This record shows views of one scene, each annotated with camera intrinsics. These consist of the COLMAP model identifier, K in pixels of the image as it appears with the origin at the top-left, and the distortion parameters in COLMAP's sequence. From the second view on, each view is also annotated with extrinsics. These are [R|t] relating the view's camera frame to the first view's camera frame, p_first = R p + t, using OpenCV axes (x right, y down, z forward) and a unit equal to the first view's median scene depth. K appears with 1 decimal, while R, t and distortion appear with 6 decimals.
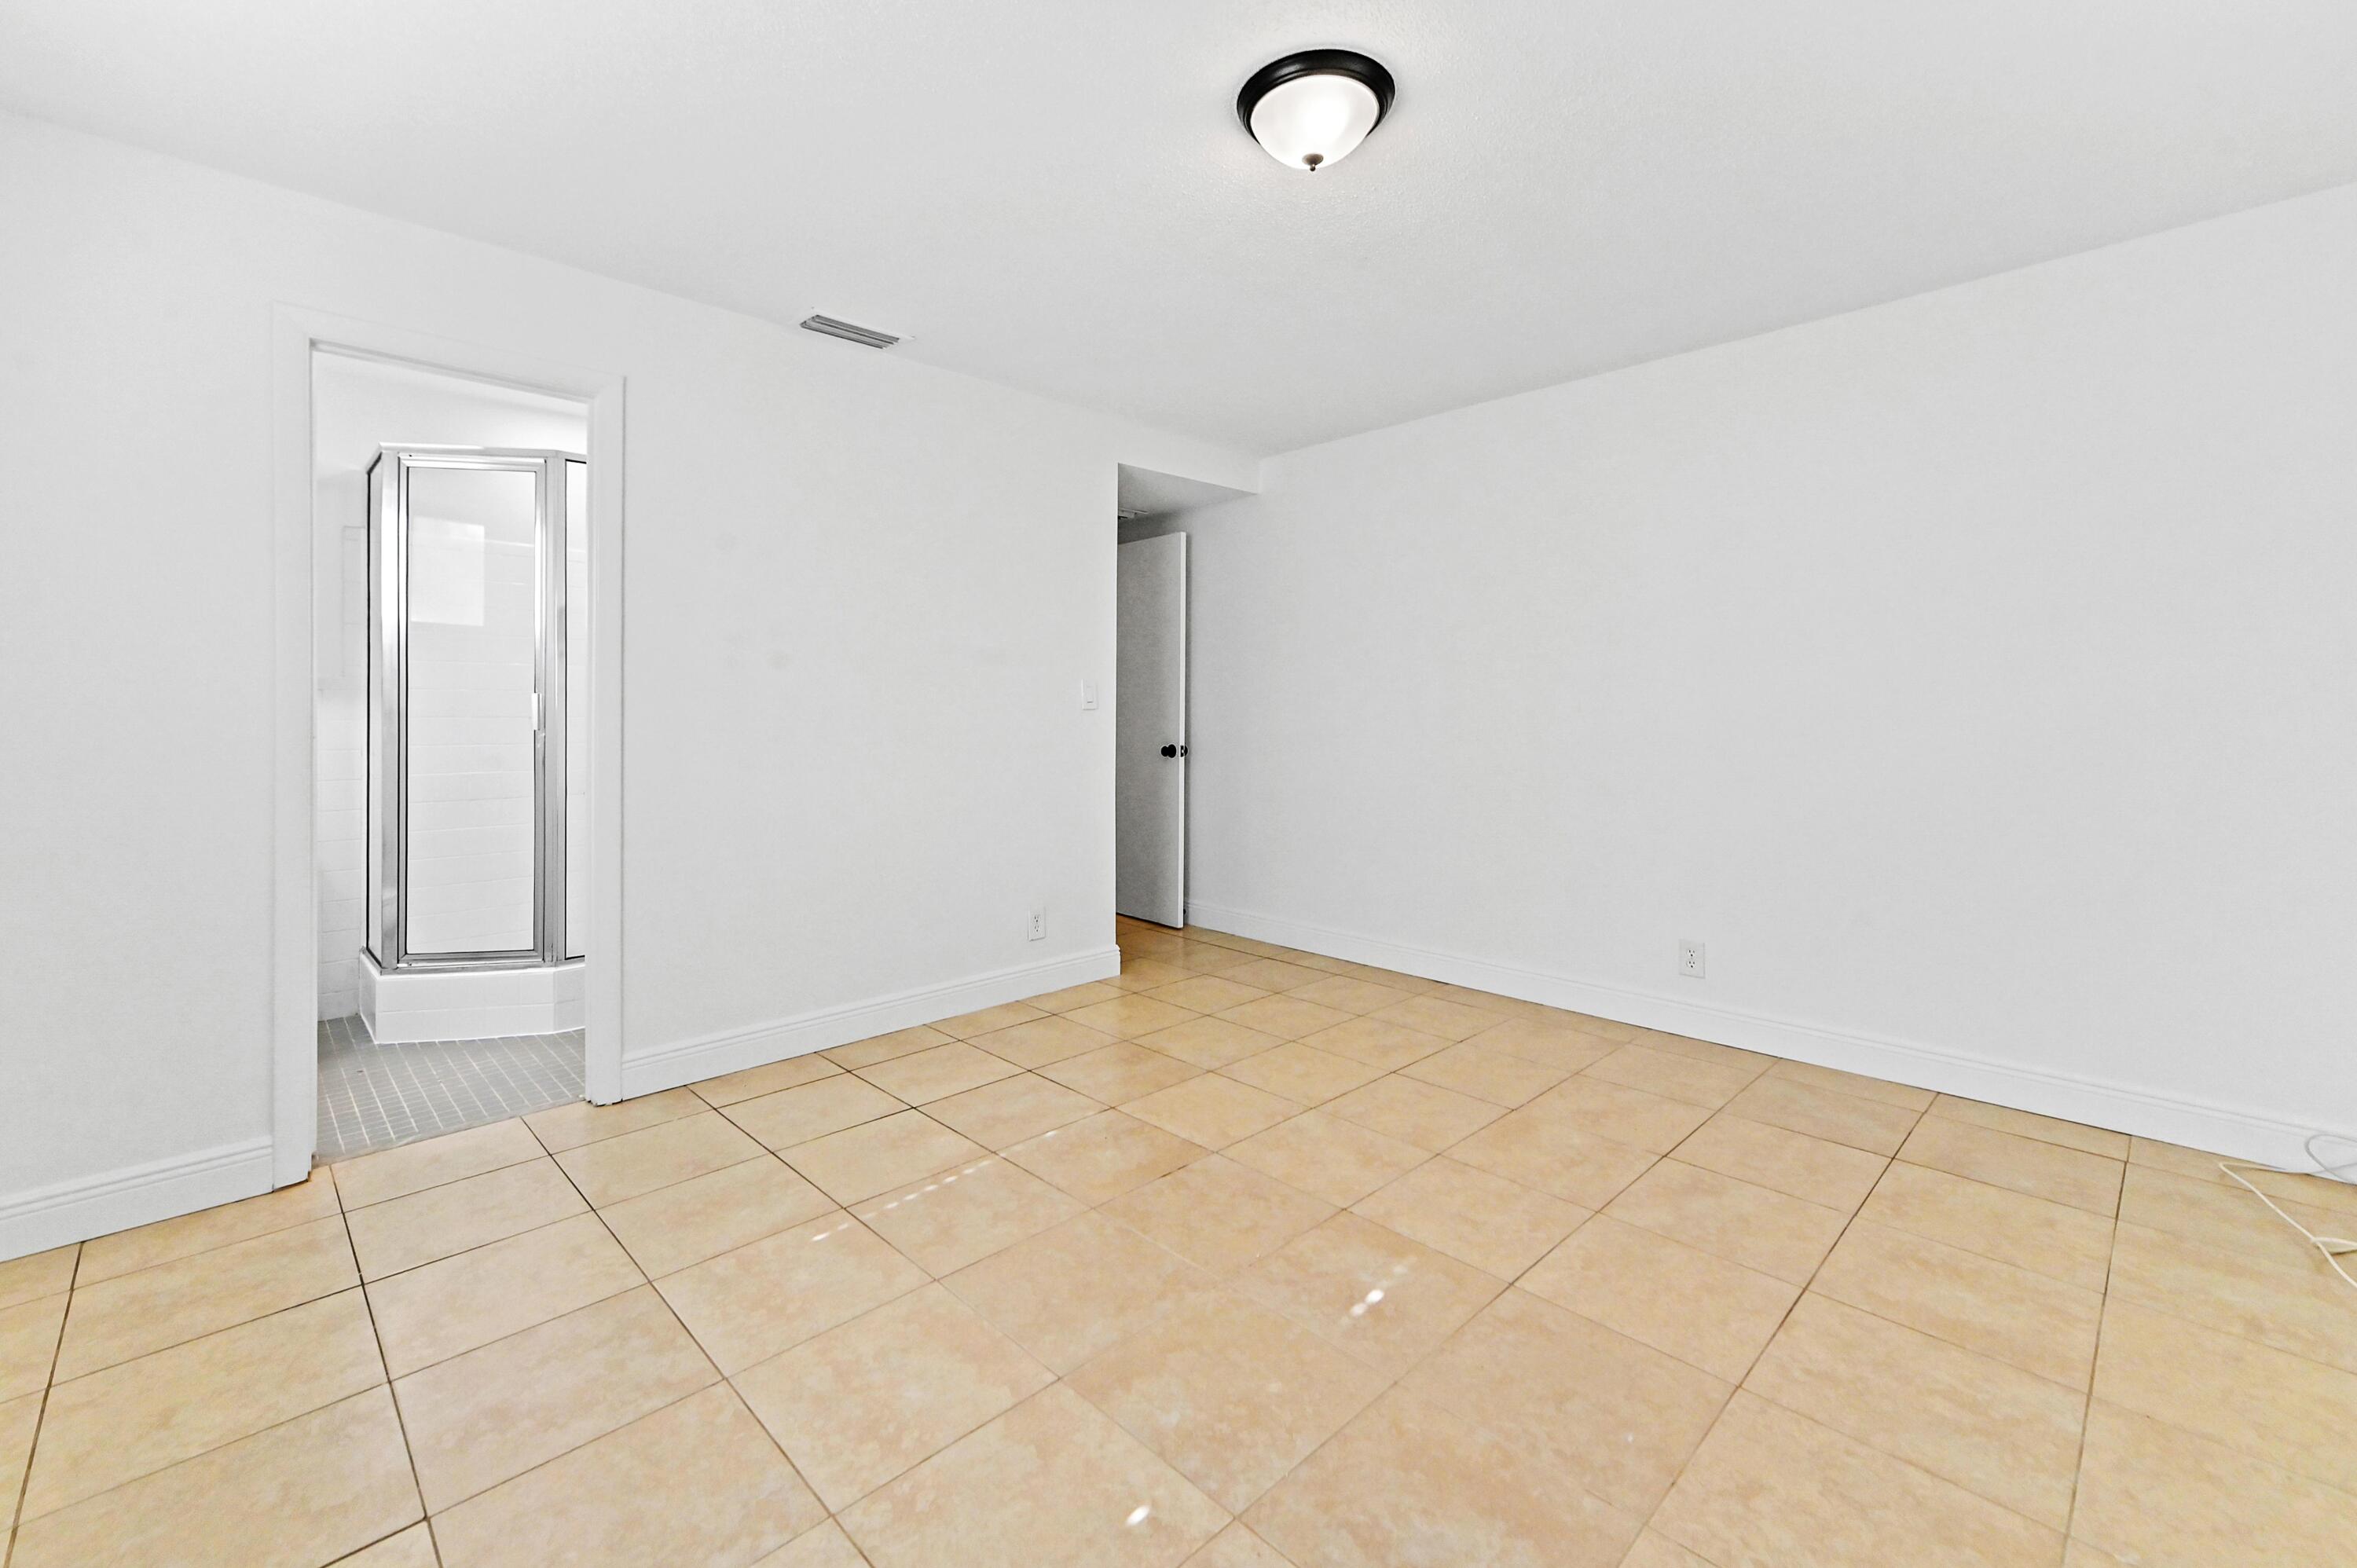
lens RADIAL K [[953.8, 0, 1190.7], [0, 953.8, 713.9], [0, 0, 1]] dist [0.015514, 0.000045]
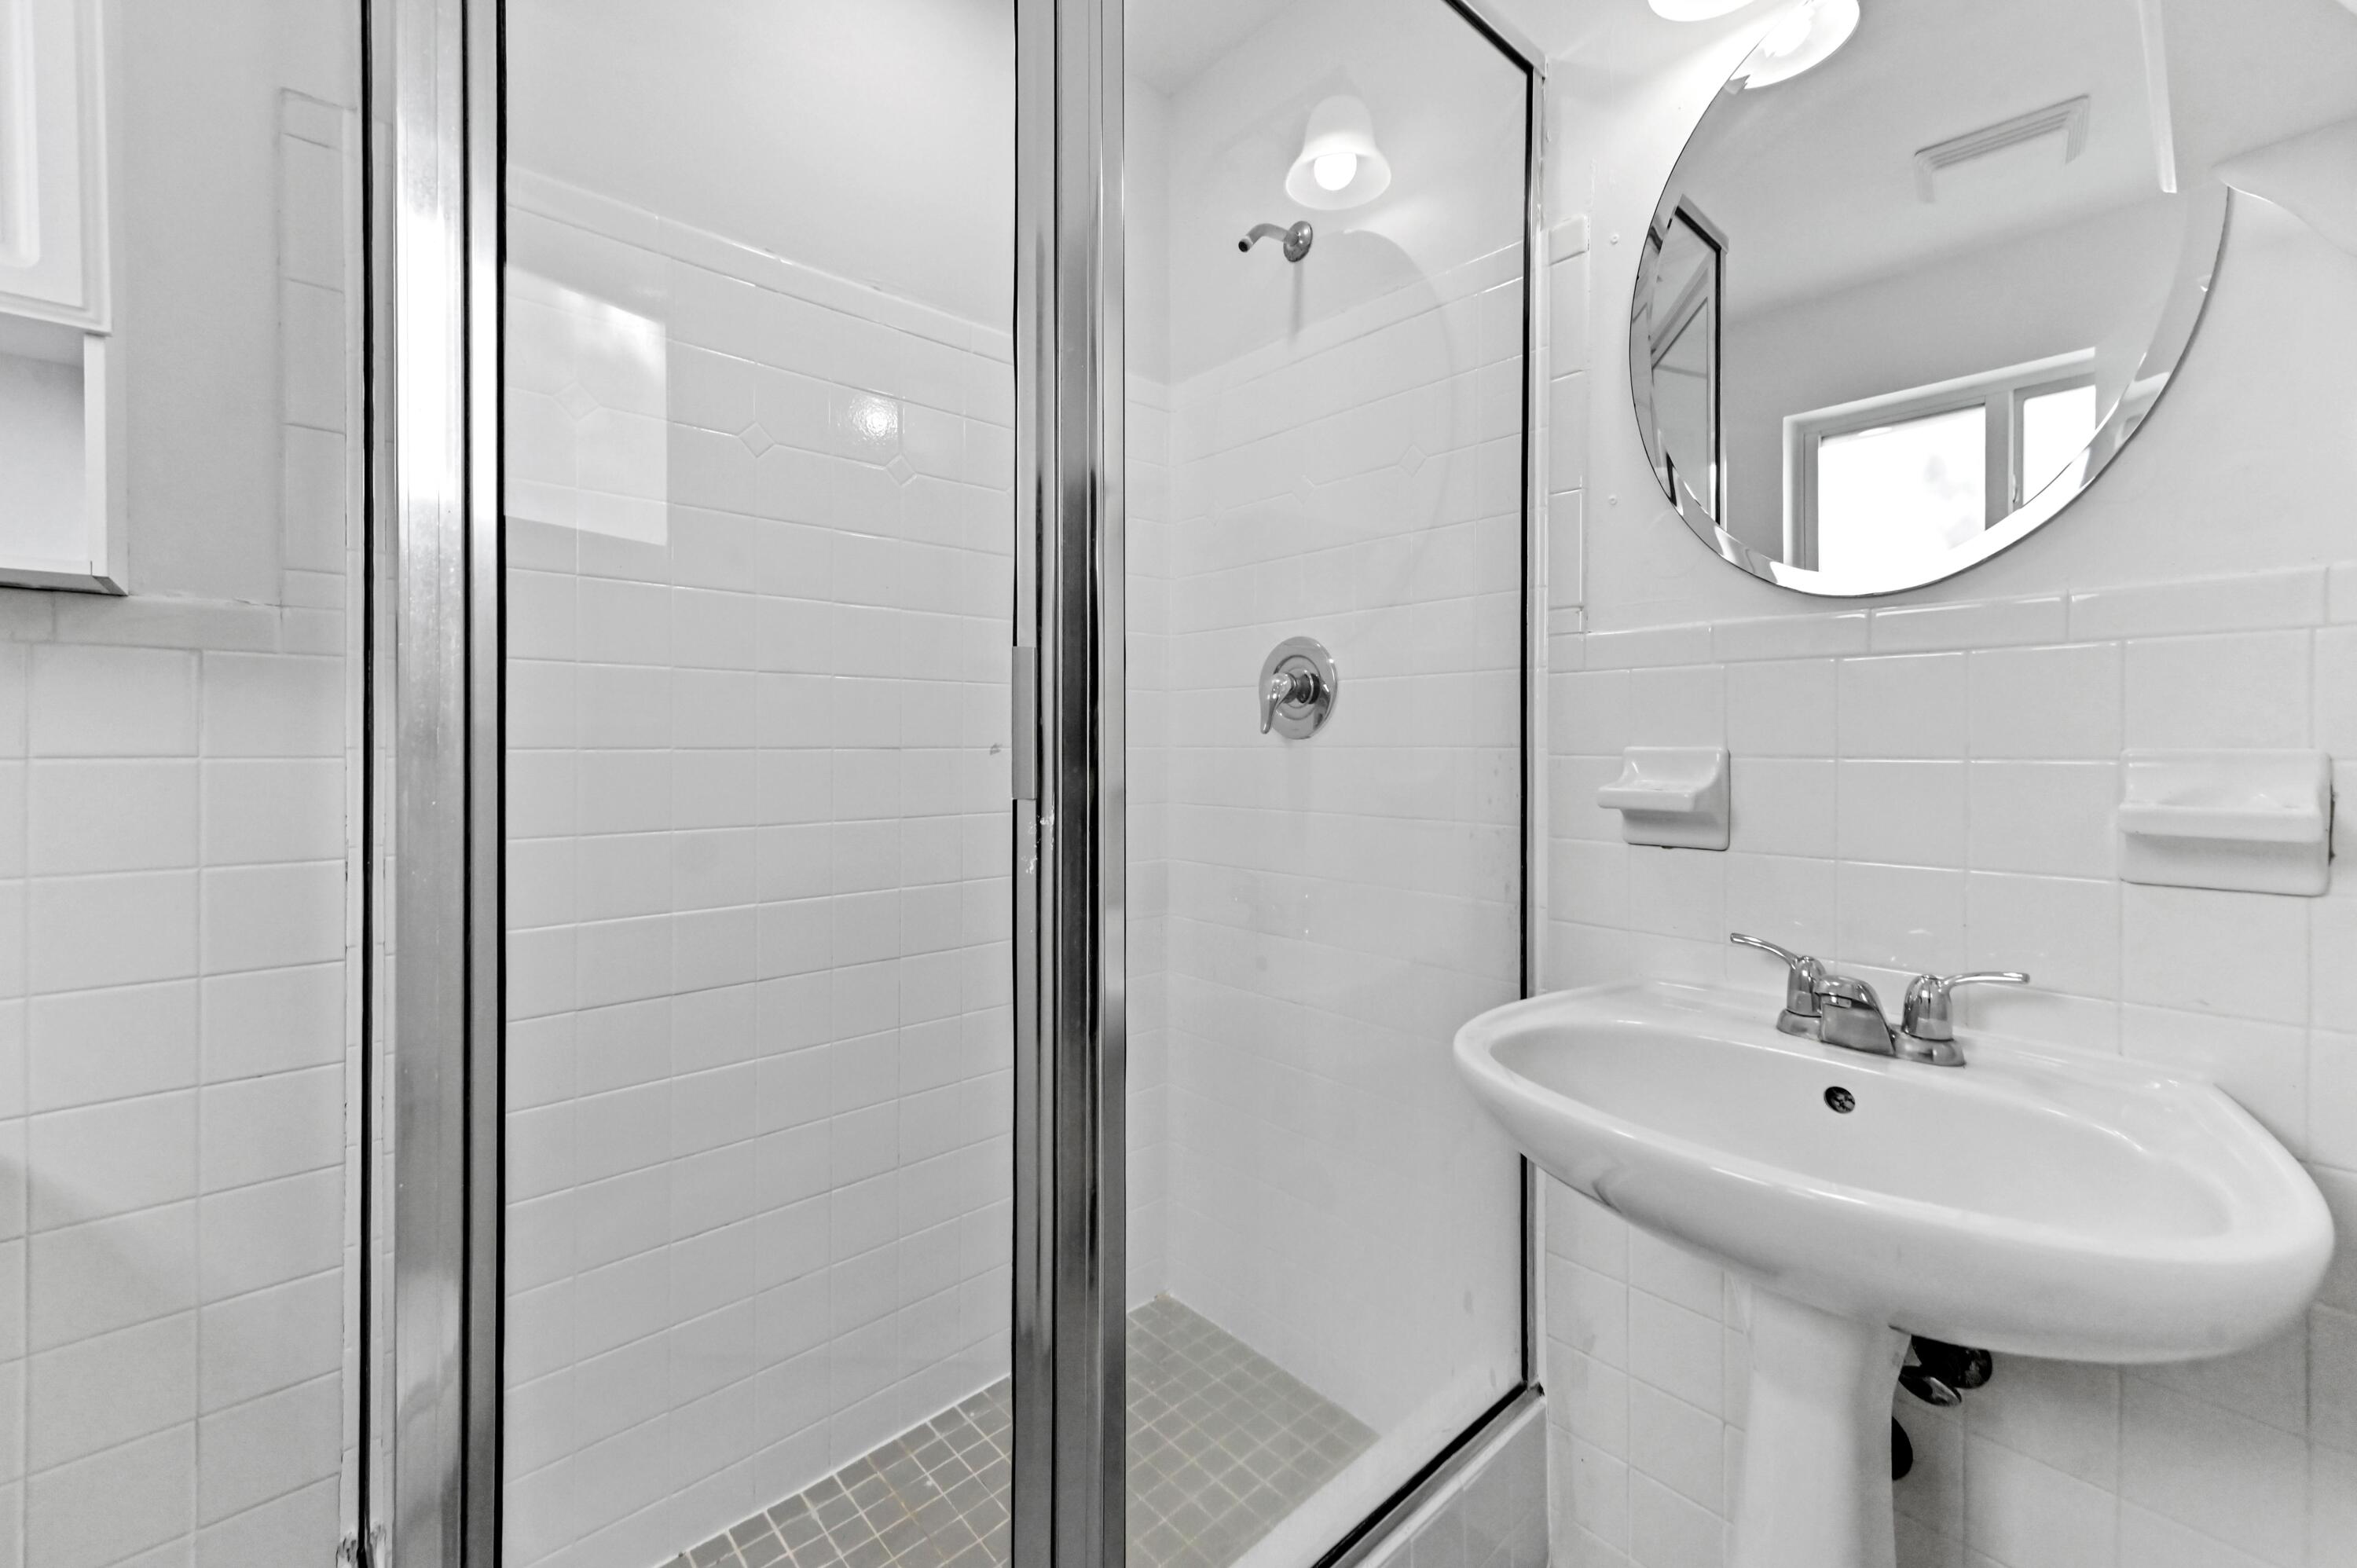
lens RADIAL K [[953.8, 0, 1190.7], [0, 953.8, 713.9], [0, 0, 1]] dist [0.015514, 0.000045]
pose [[0.999989, 0.002215, -0.004036, -0.531500], [-0.002203, 0.999993, 0.003061, -0.022694], [0.004043, -0.003052, 0.999987, 0.624612]]
